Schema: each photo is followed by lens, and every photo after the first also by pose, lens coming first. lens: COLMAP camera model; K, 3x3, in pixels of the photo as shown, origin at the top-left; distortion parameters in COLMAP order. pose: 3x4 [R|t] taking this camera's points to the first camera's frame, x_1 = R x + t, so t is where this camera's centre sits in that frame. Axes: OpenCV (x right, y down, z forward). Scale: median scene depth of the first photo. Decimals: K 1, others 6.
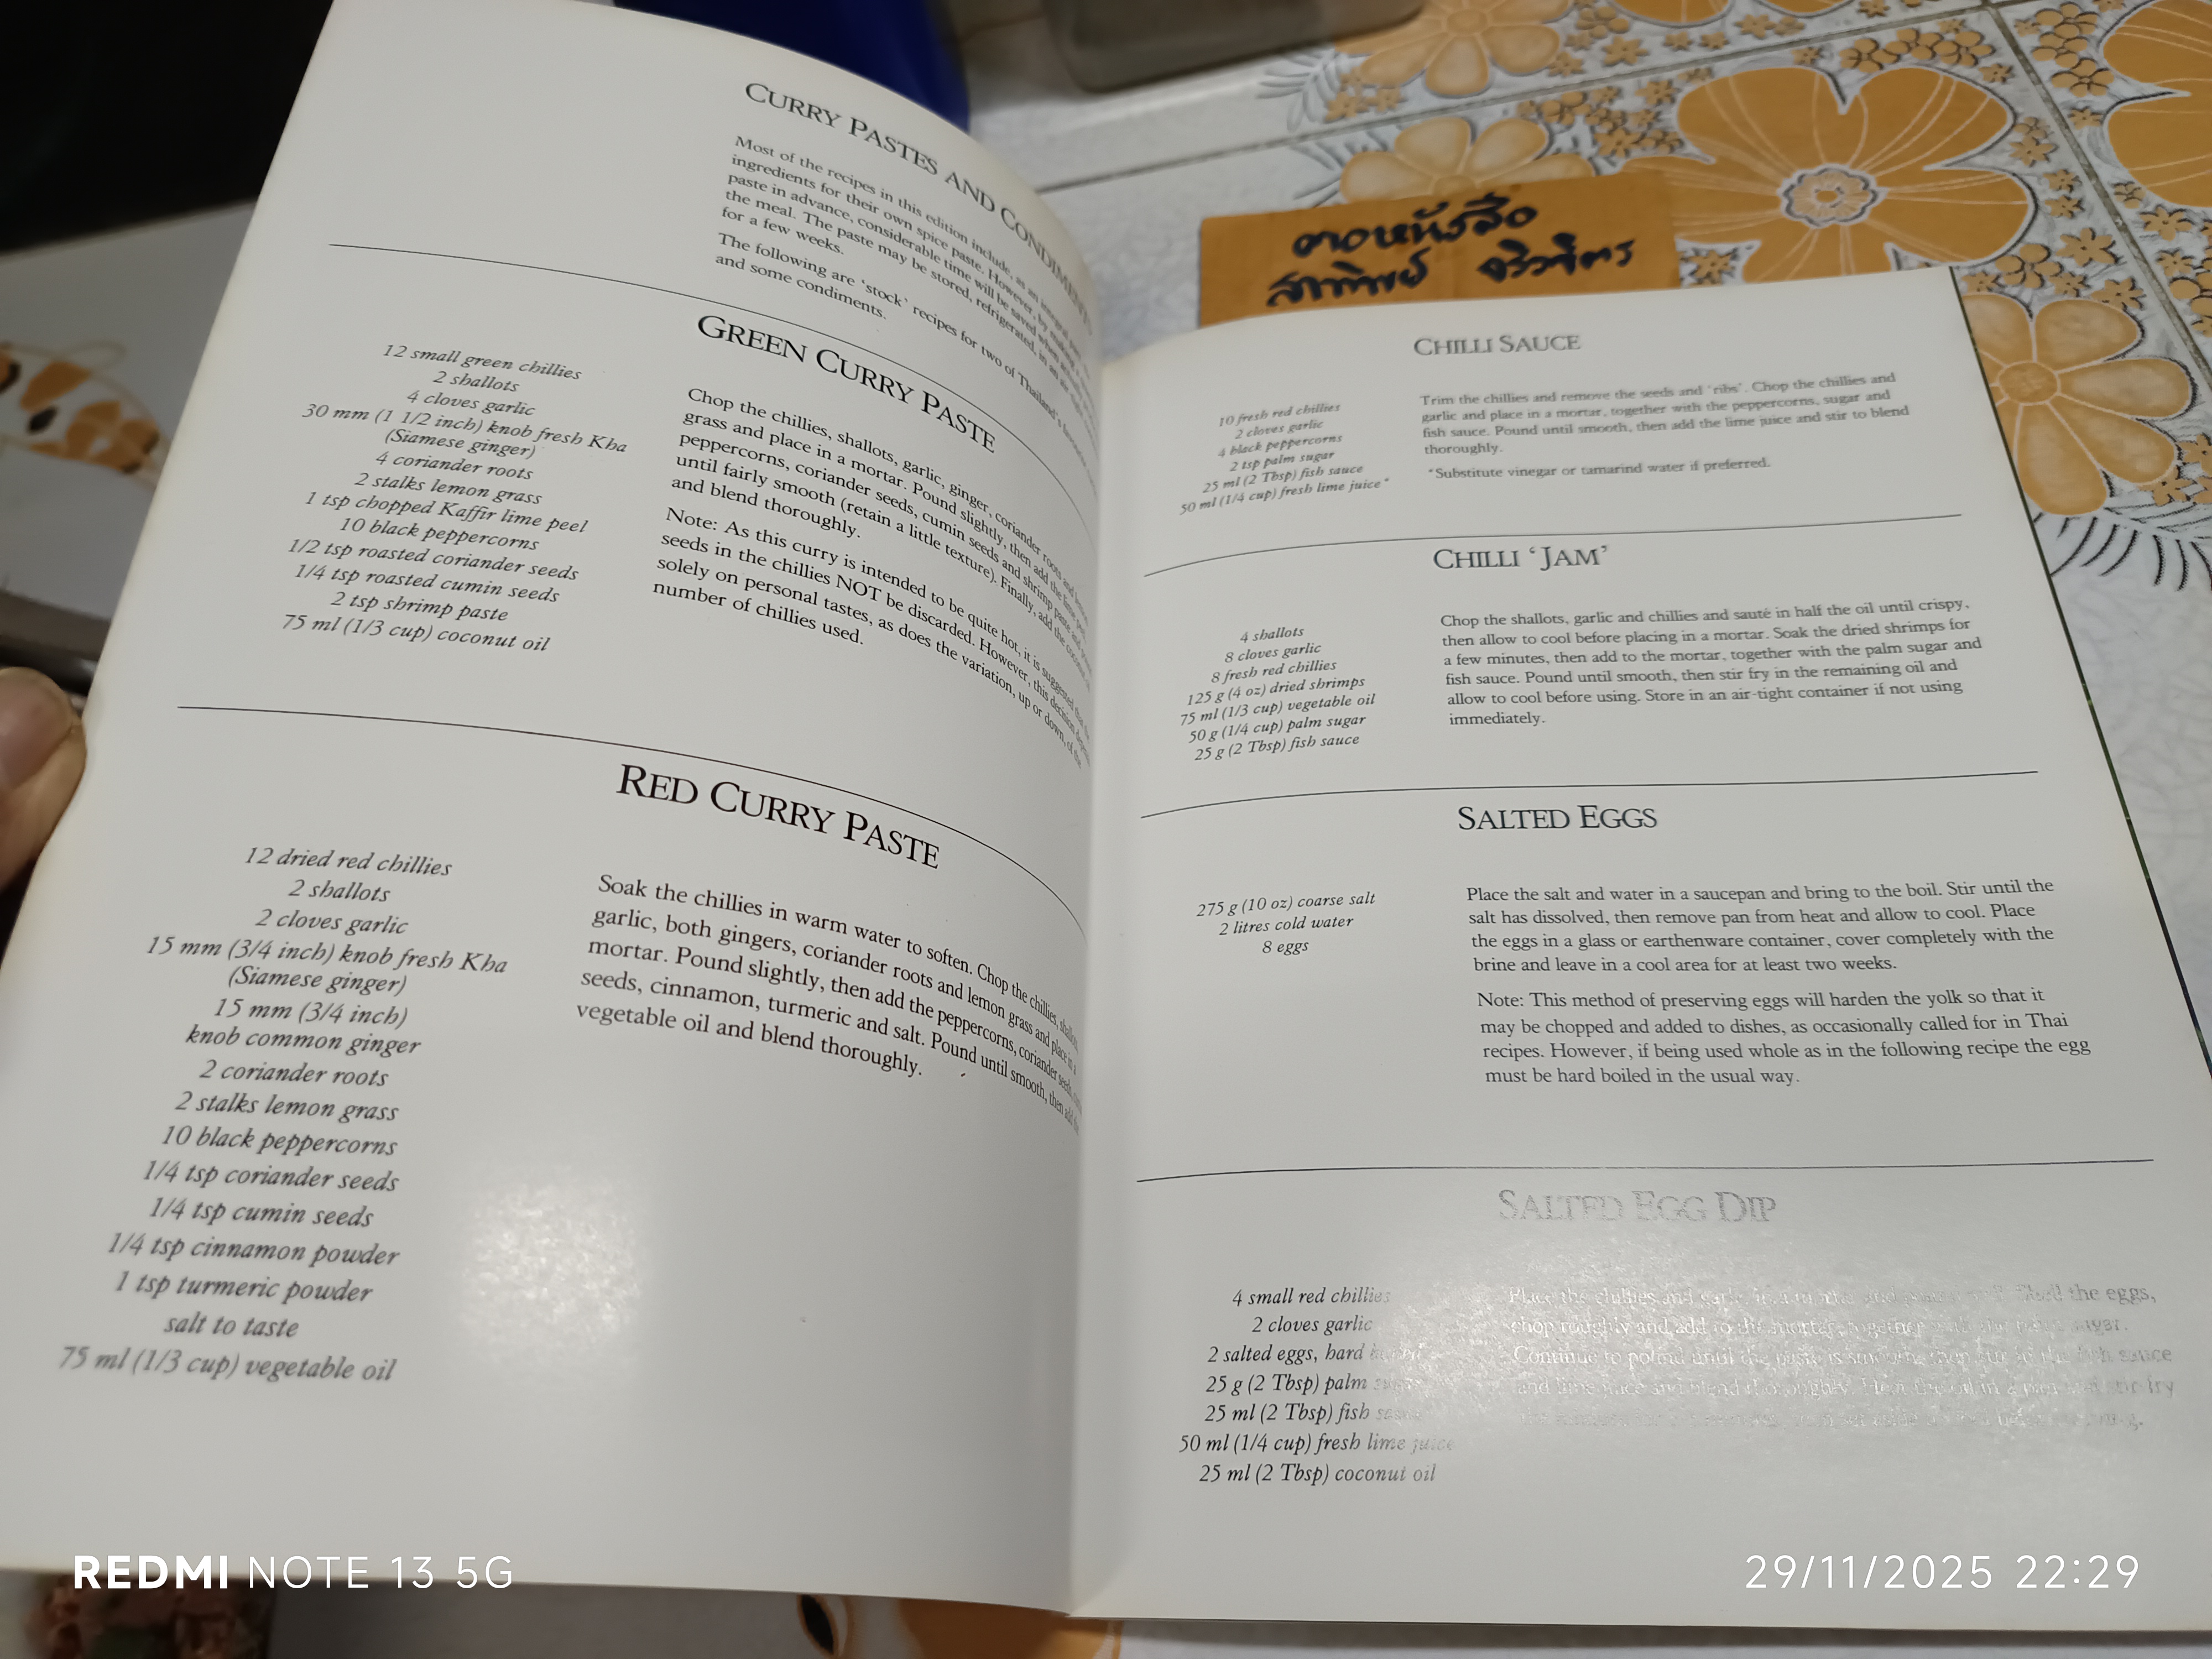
lens RADIAL K [[1758.8, 0, 1111.6], [0, 1758.8, 837.2], [0, 0, 1]] dist [0.013824, -0.001017]
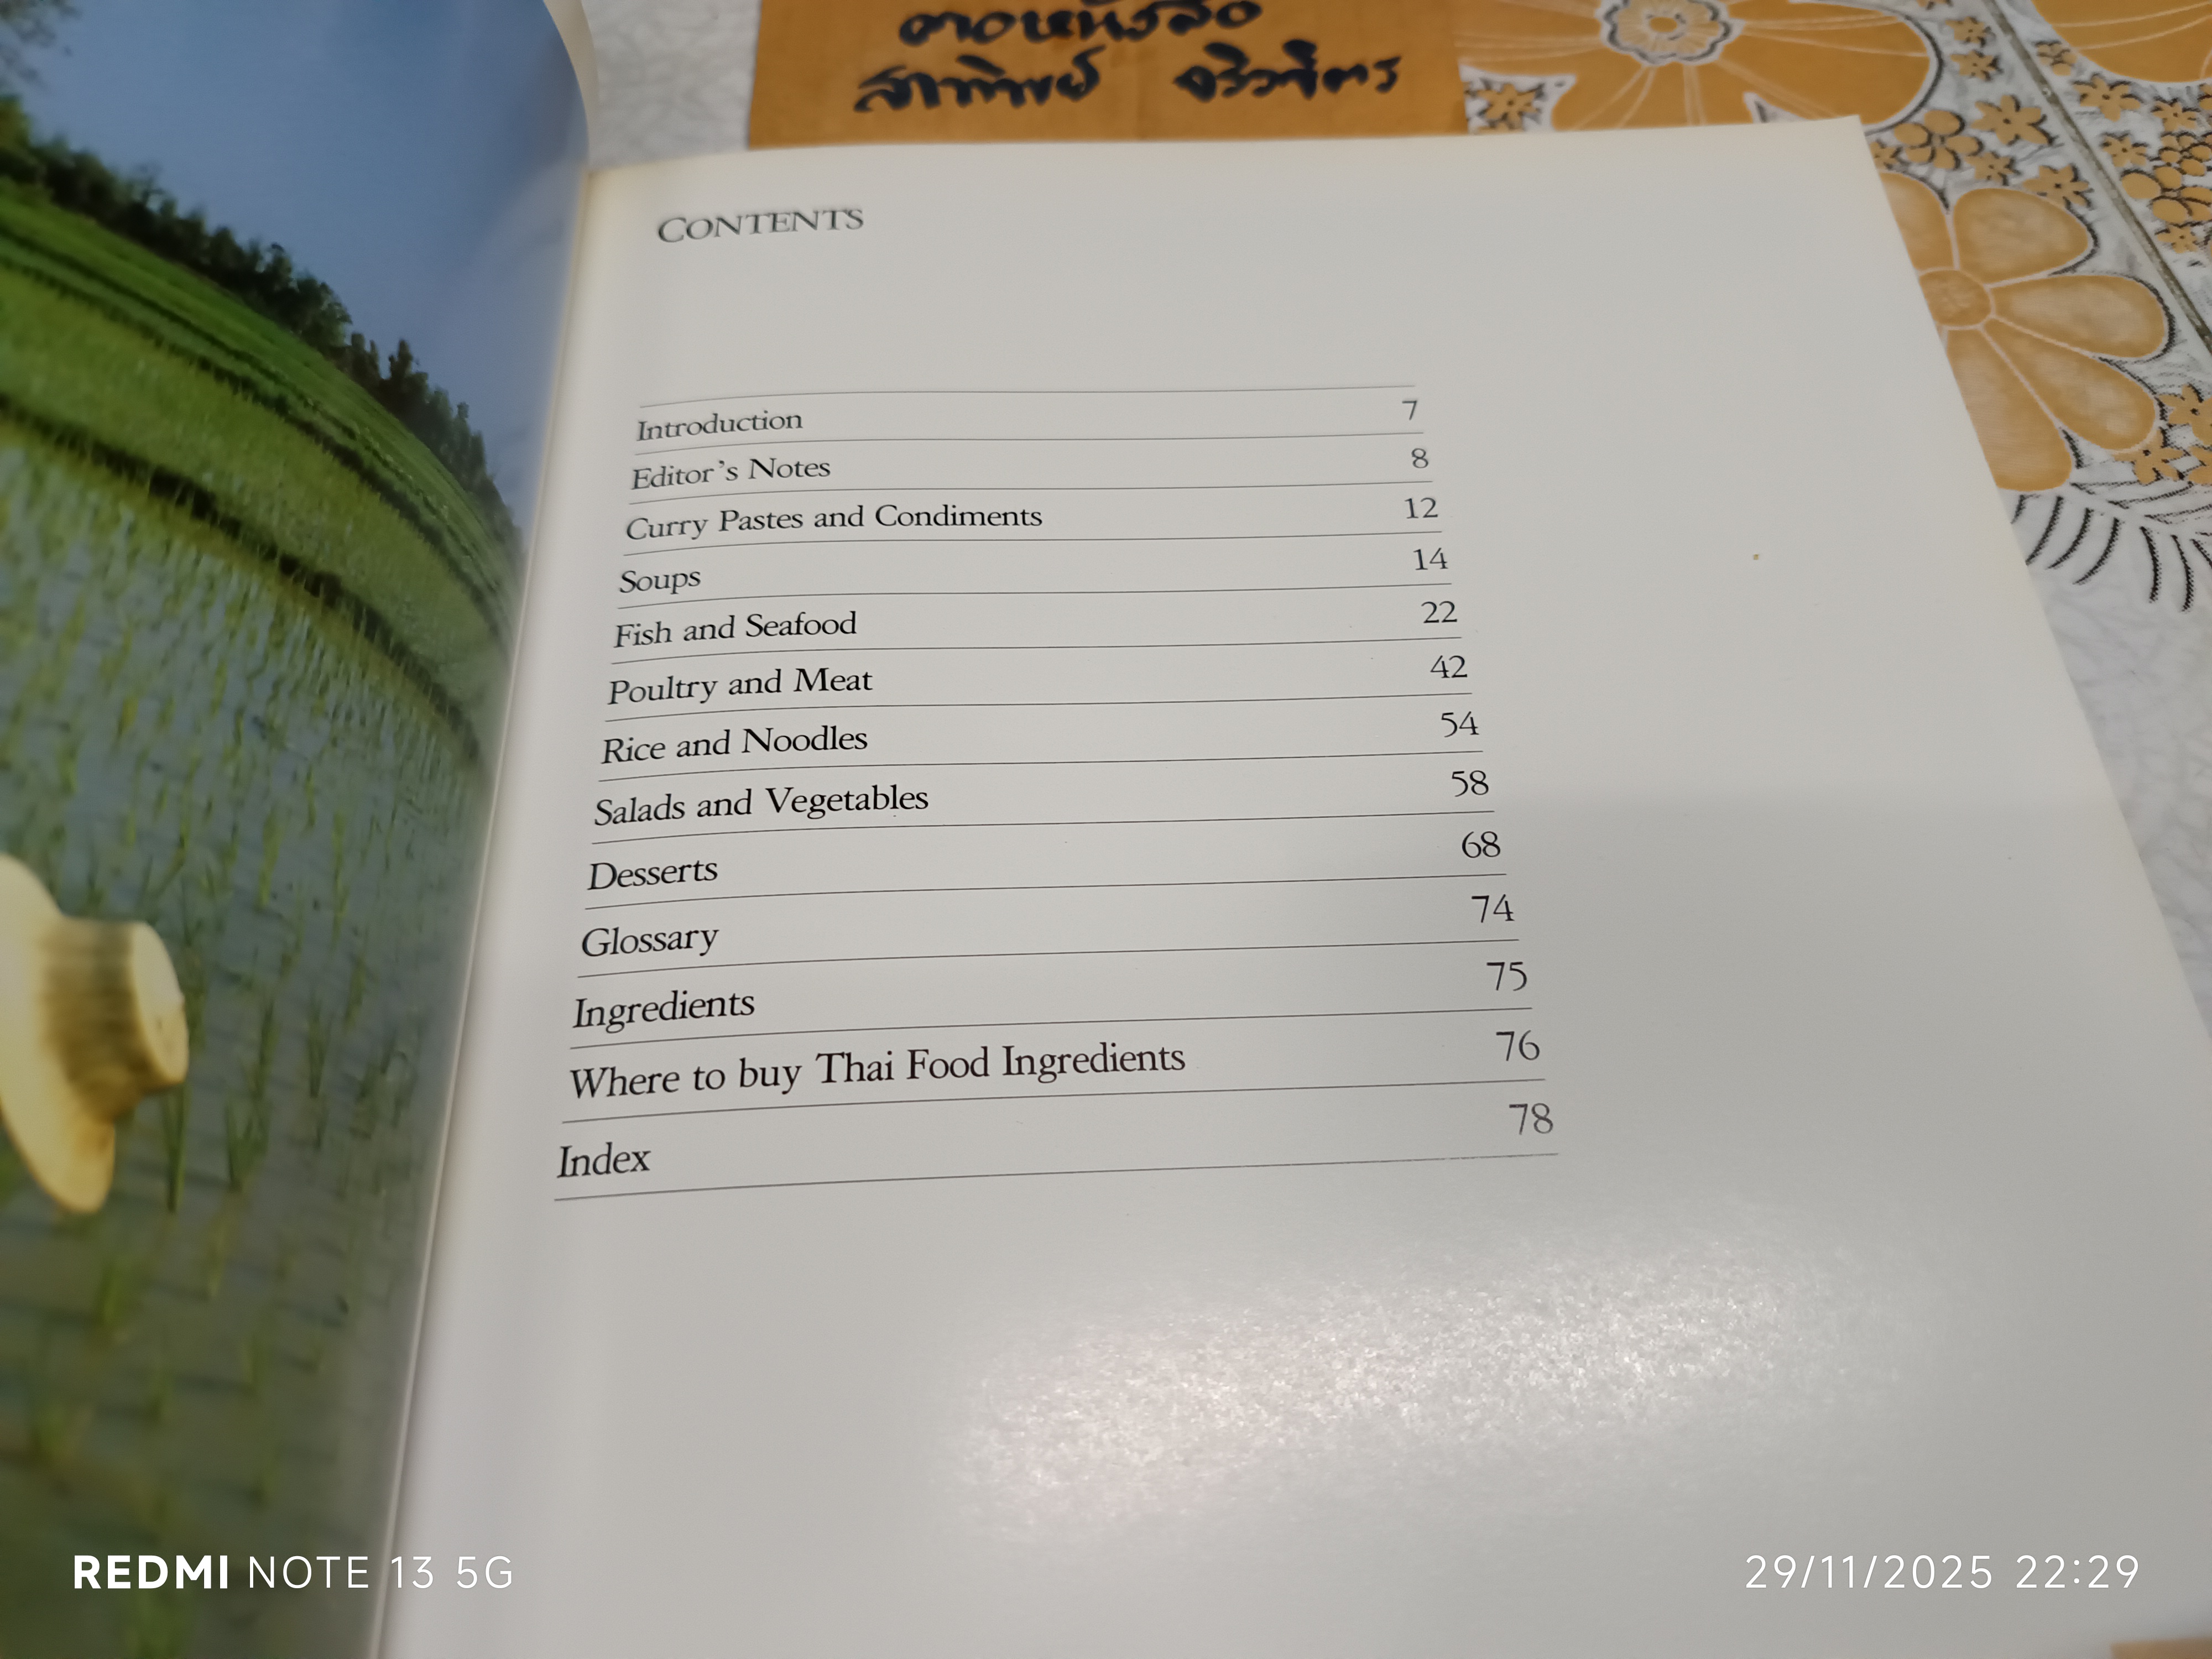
lens RADIAL K [[1758.8, 0, 1097.6], [0, 1758.8, 828.5], [0, 0, 1]] dist [0.013824, -0.001017]
pose [[0.986727, 0.020079, 0.161143, 0.079102], [-0.021895, 0.999715, 0.009507, -0.046987], [-0.160906, -0.012909, 0.986885, 0.348968]]
